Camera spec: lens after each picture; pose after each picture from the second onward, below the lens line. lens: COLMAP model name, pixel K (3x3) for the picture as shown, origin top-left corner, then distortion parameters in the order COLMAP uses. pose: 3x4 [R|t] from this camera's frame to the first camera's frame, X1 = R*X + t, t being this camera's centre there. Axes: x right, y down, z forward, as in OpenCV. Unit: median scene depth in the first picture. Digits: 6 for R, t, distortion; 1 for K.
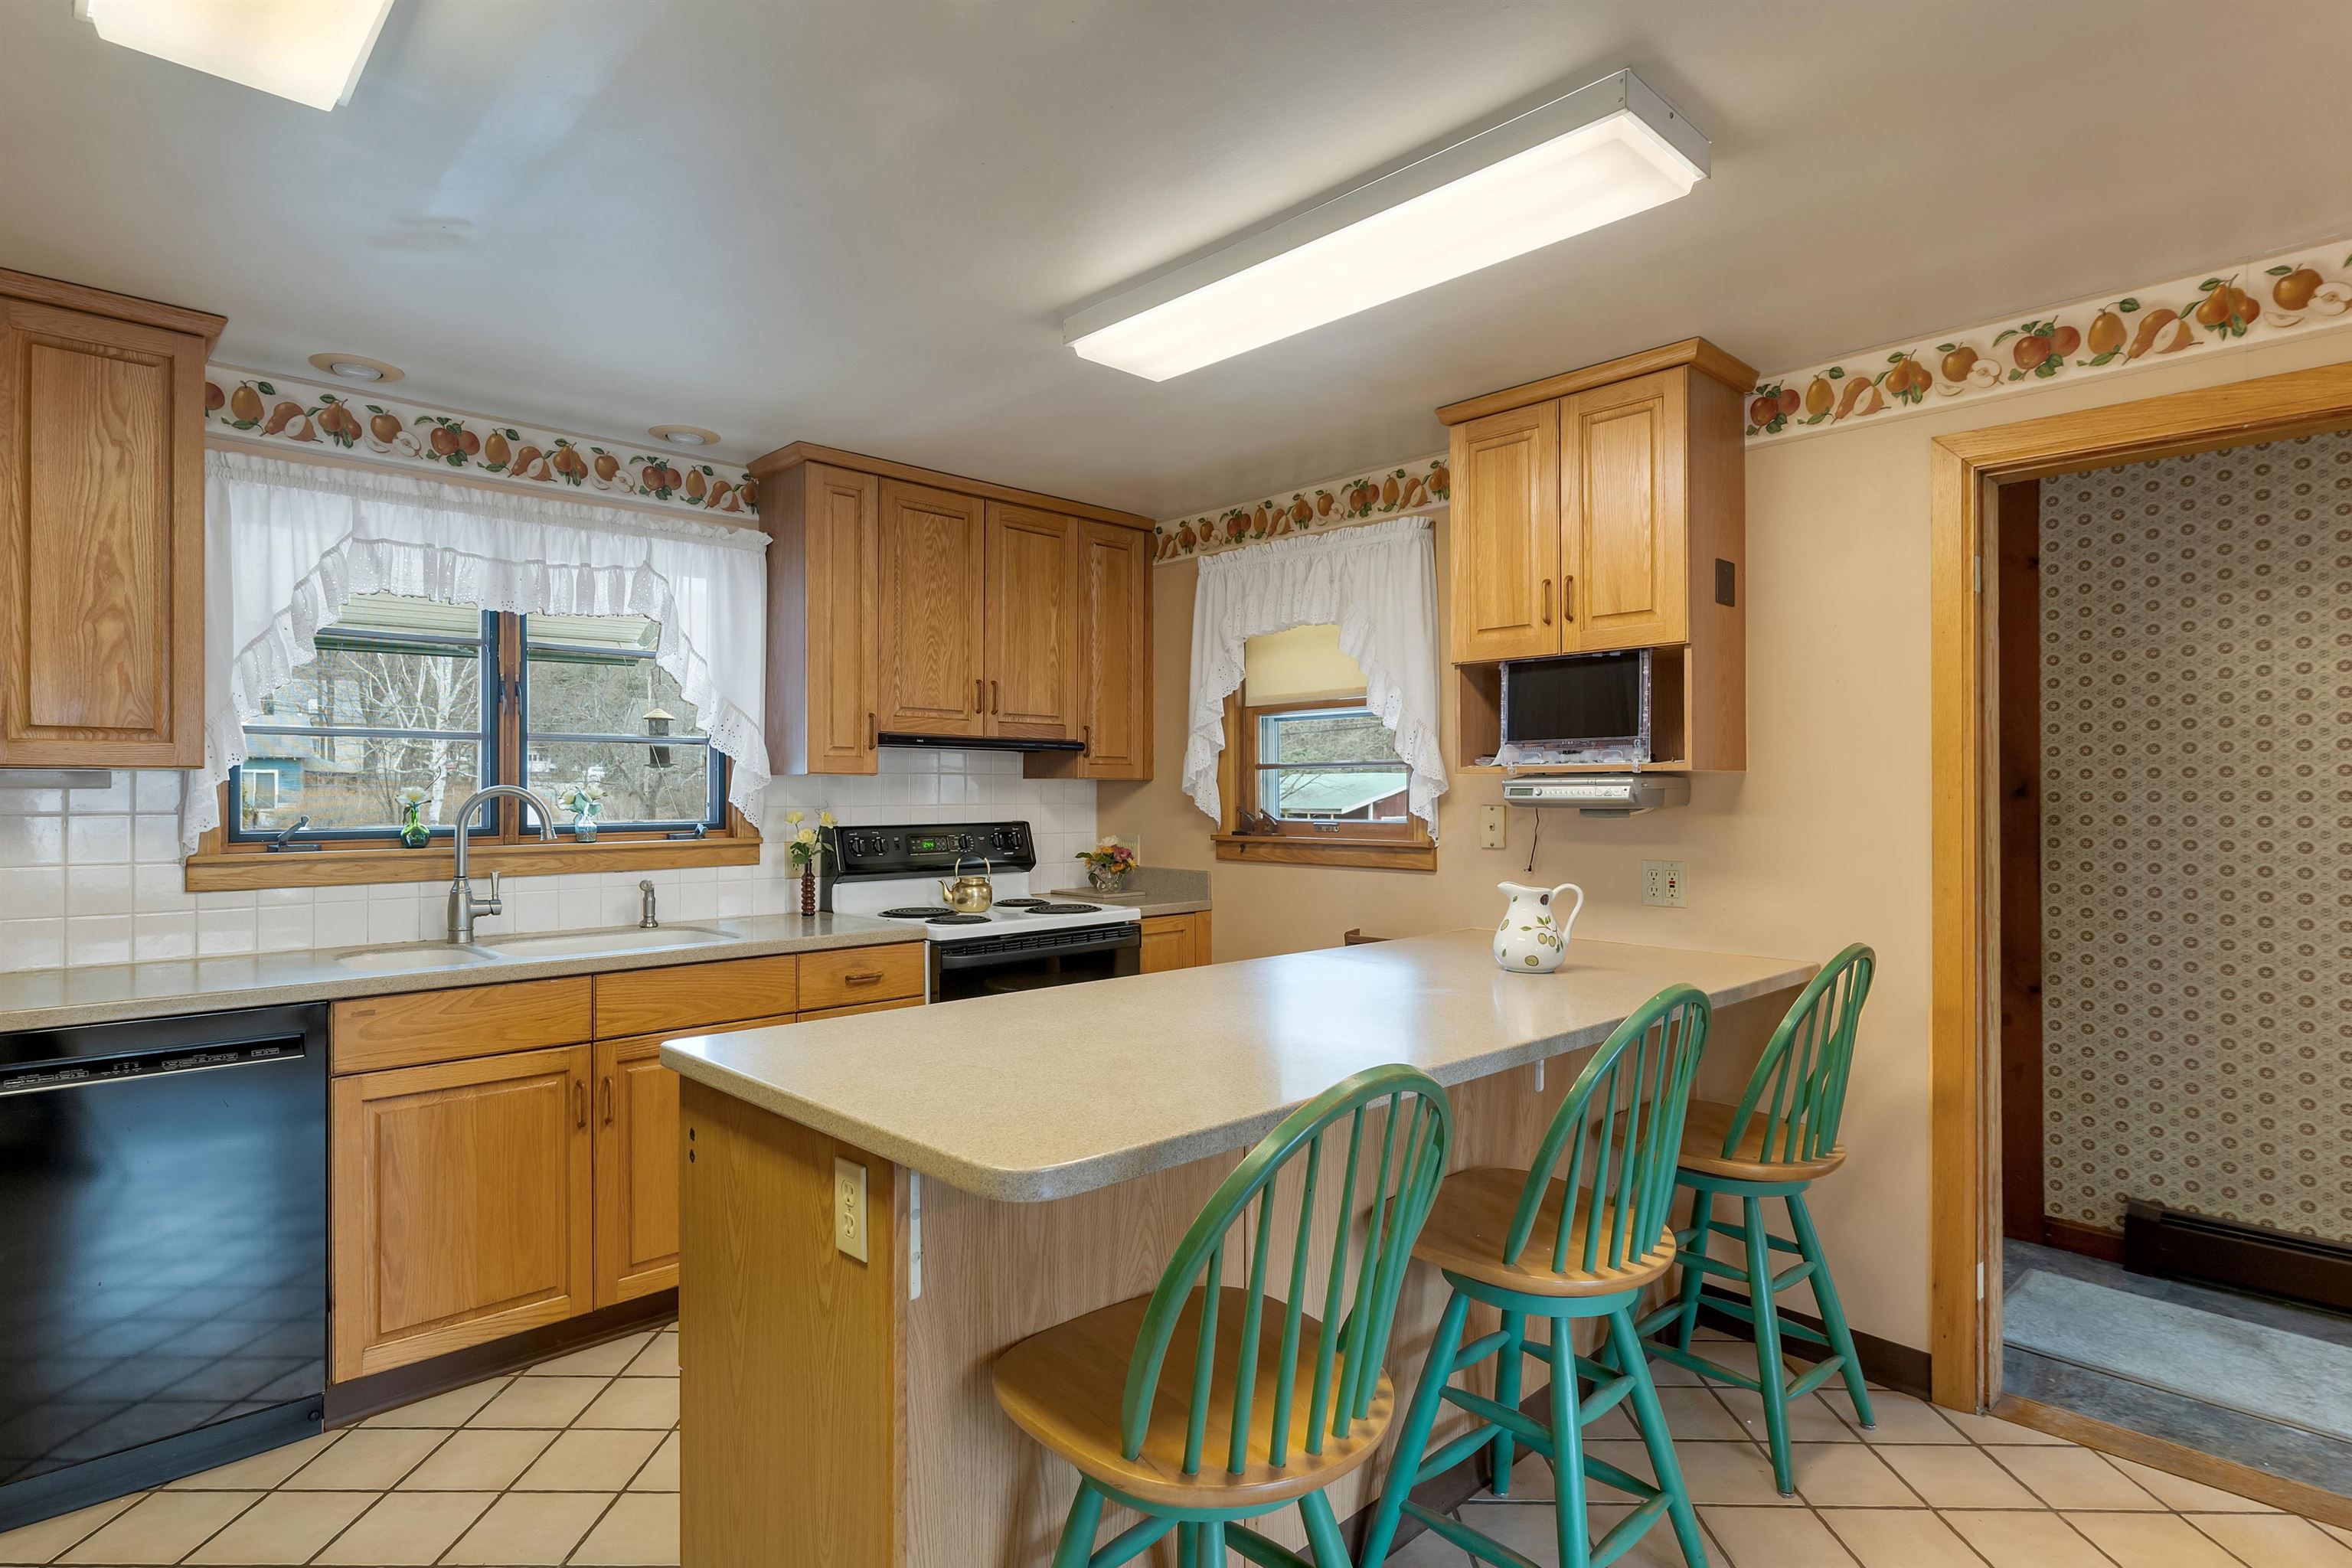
lens RADIAL K [[1206.6, 0, 1165.0], [0, 1206.6, 792.1], [0, 0, 1]] dist [0.002669, -0.001065]
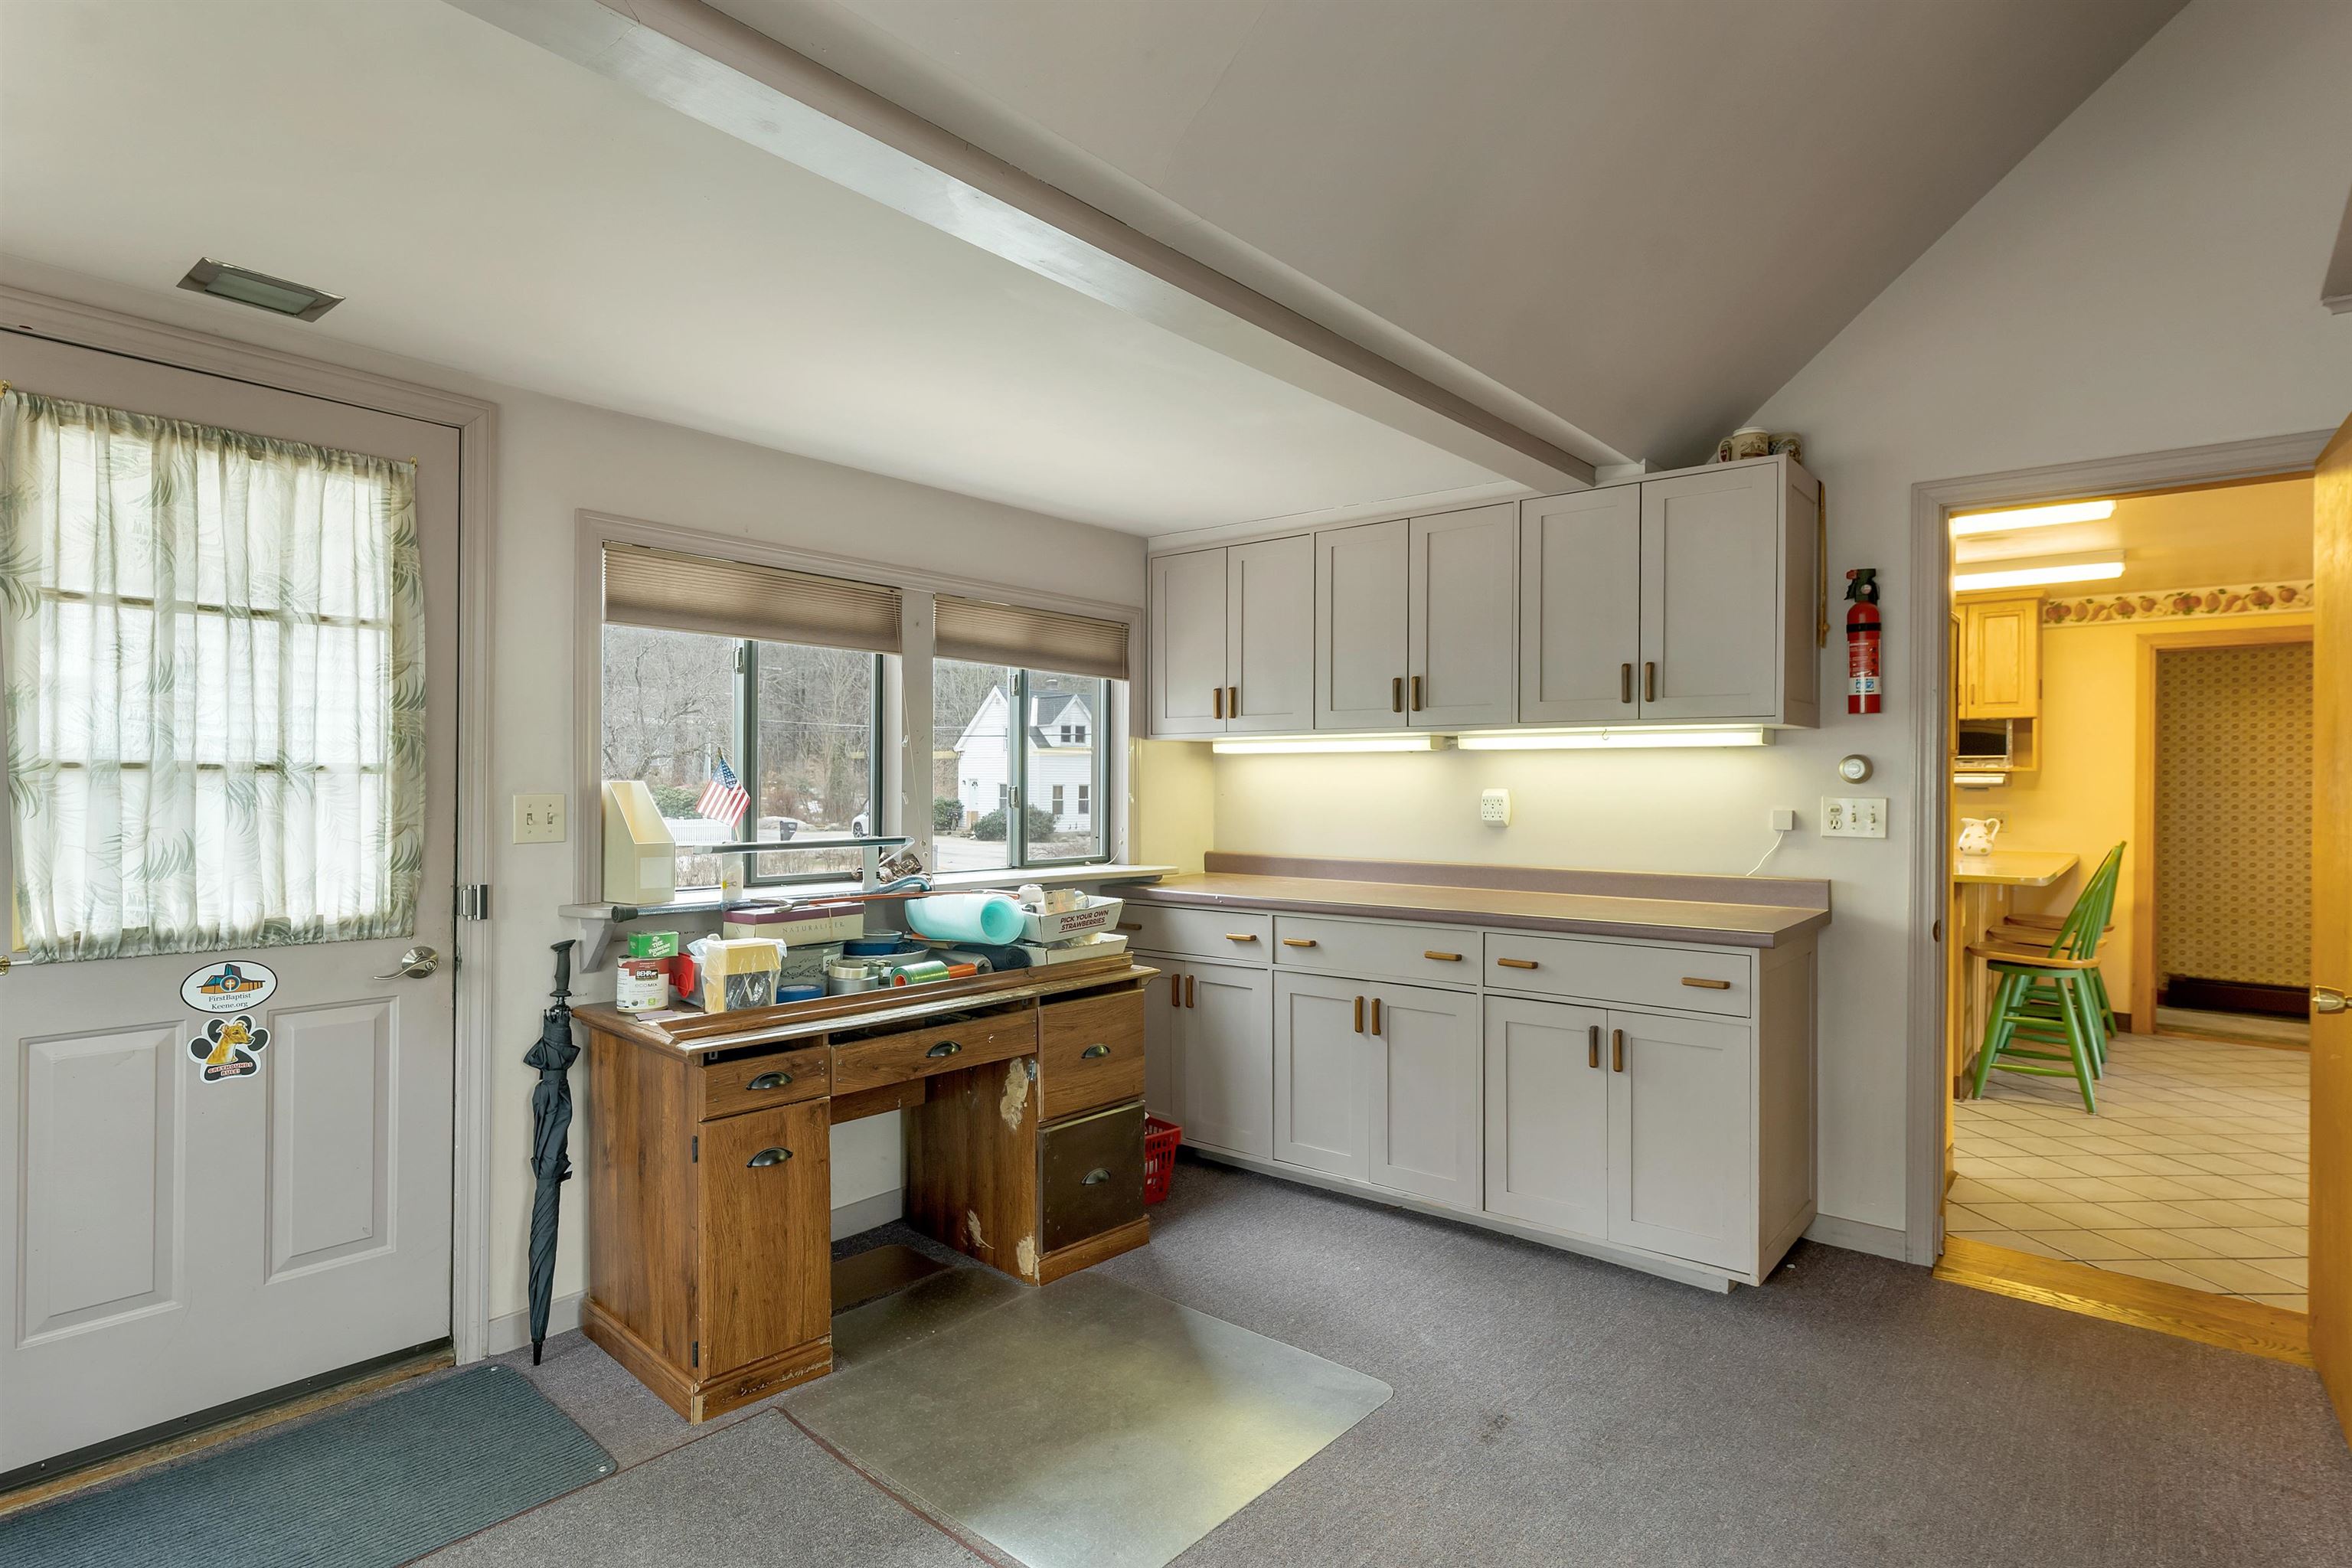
lens RADIAL K [[1179.7, 0, 1178.3], [0, 1179.7, 785.6], [0, 0, 1]] dist [0.004895, -0.000686]
pose [[0.993756, 0.005286, 0.111451, -1.187706], [-0.005962, 0.999966, 0.005729, 0.005781], [-0.111417, -0.006358, 0.993753, -0.884935]]
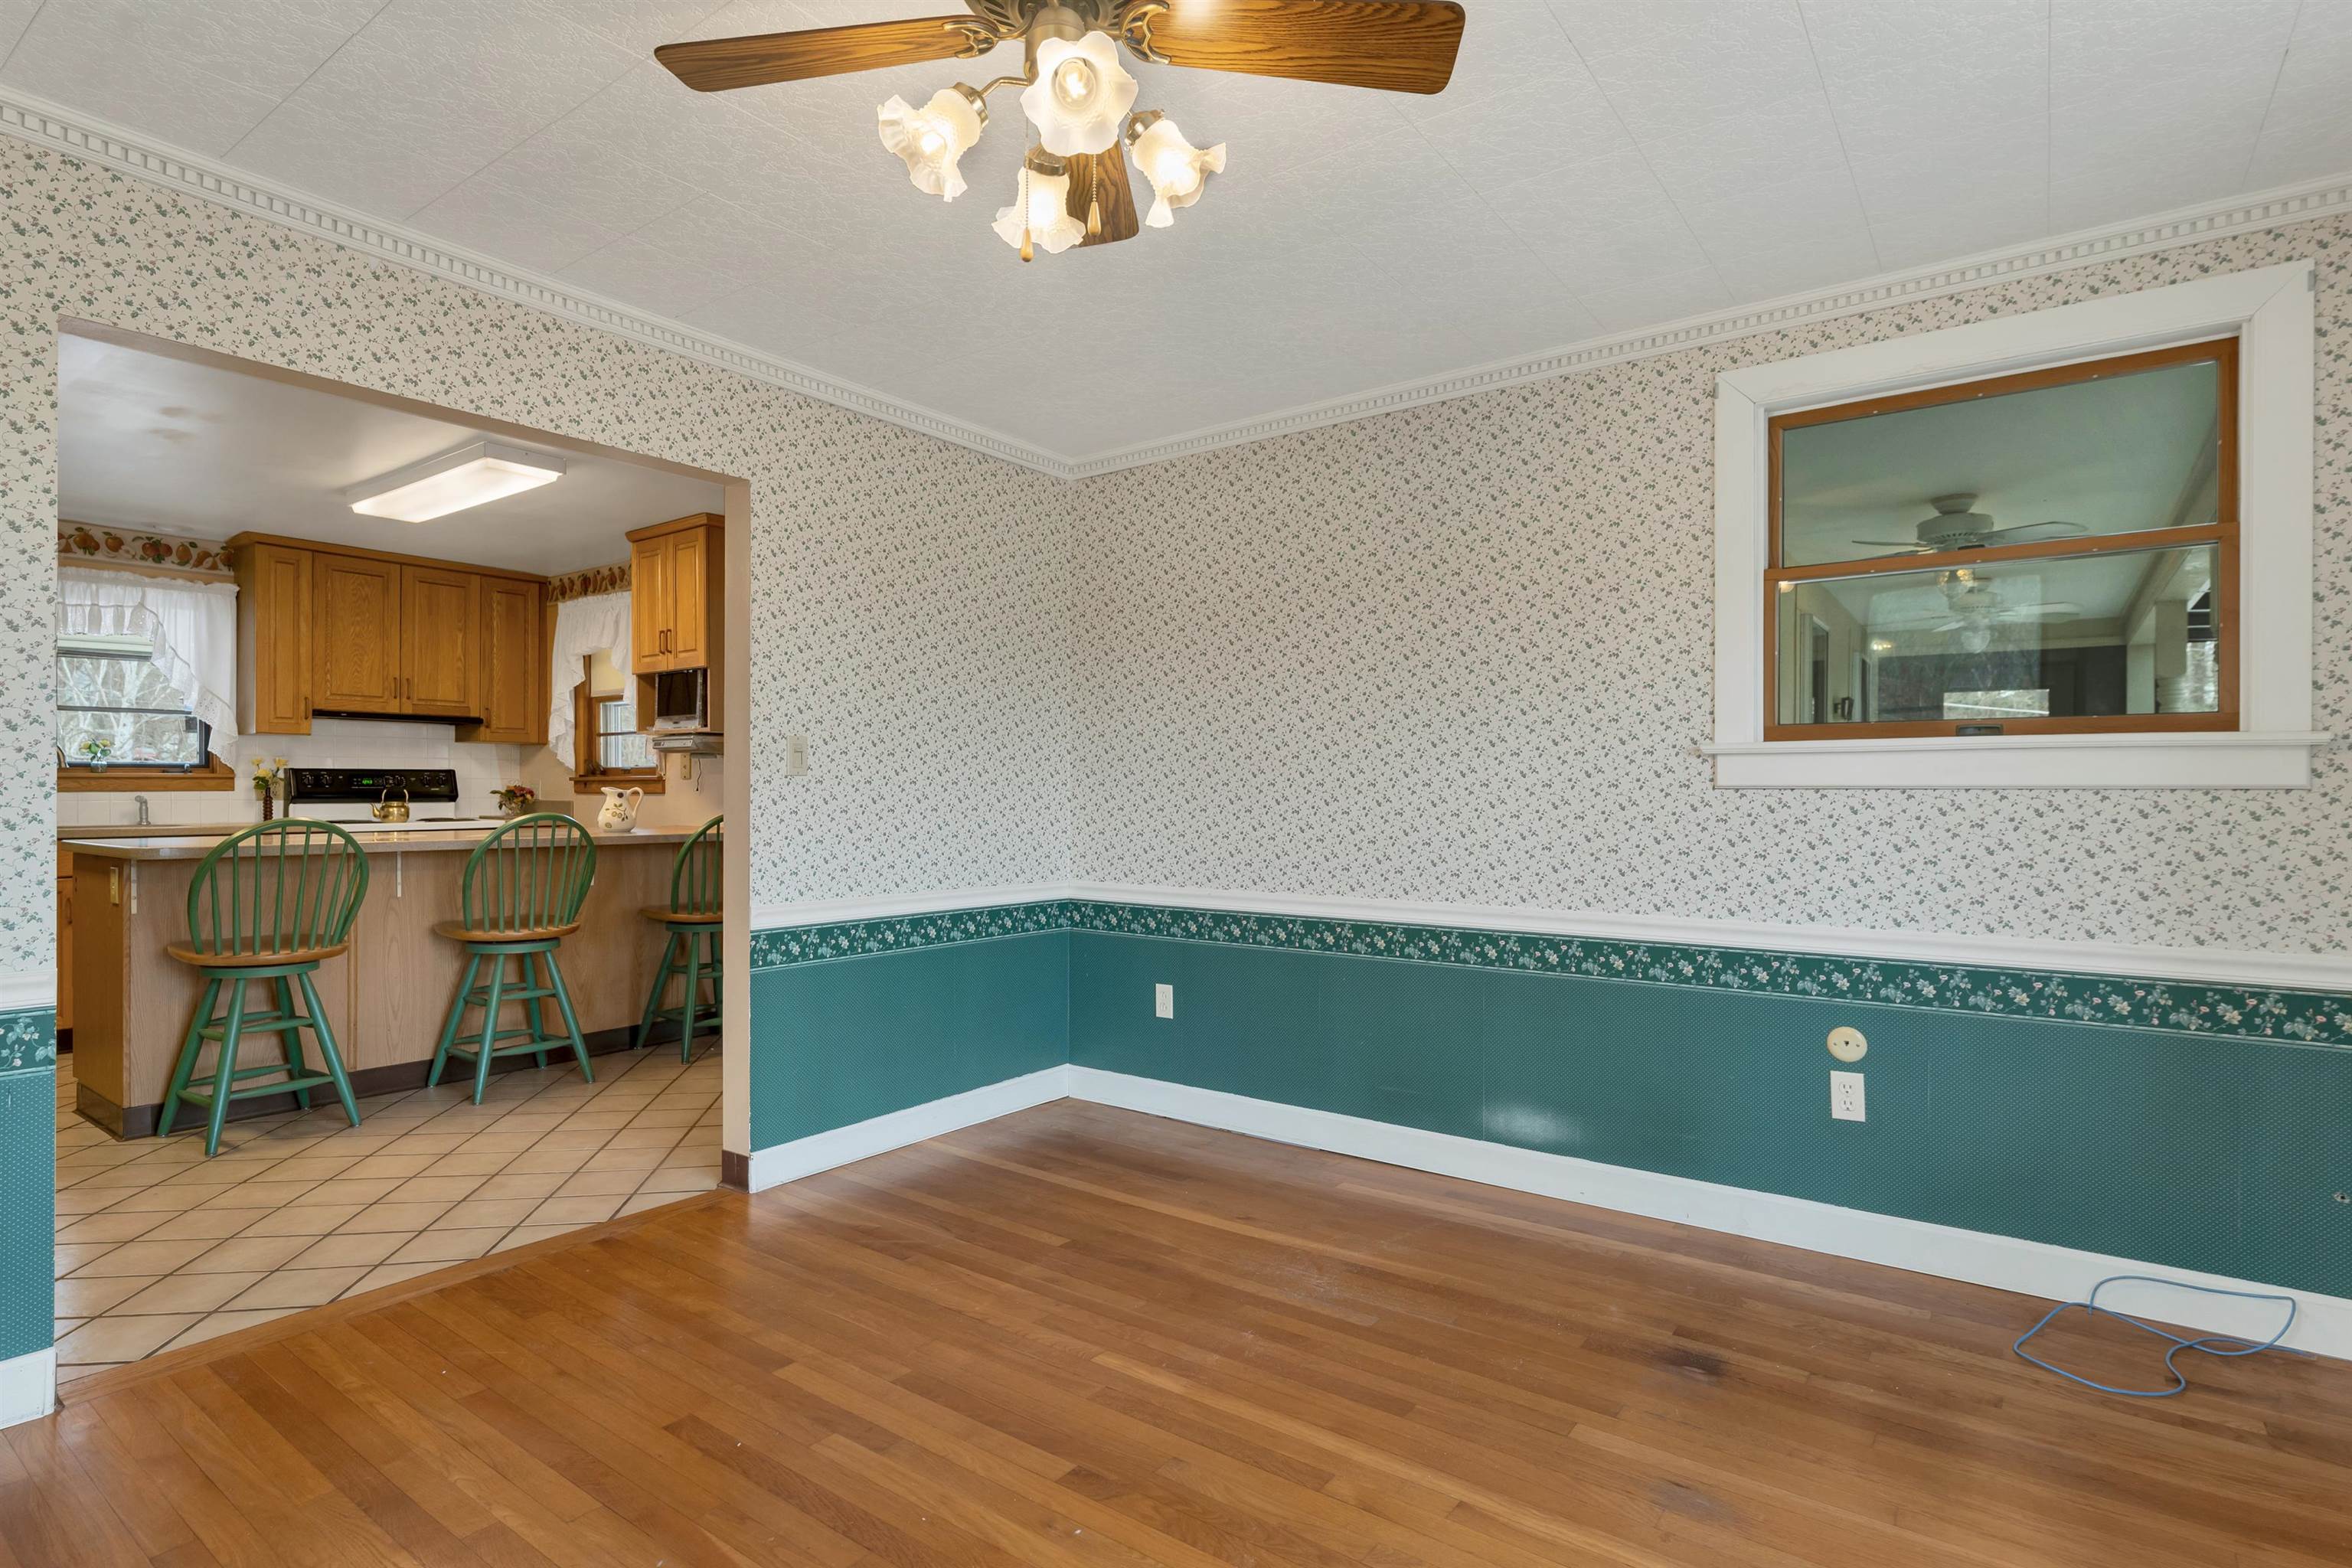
lens RADIAL K [[1206.6, 0, 1181.8], [0, 1206.6, 793.2], [0, 0, 1]] dist [0.002669, -0.001065]
pose [[0.986380, 0.001900, 0.164472, 0.698670], [-0.002488, 0.999991, 0.003374, 0.059908], [-0.164464, -0.003737, 0.986376, -0.858683]]
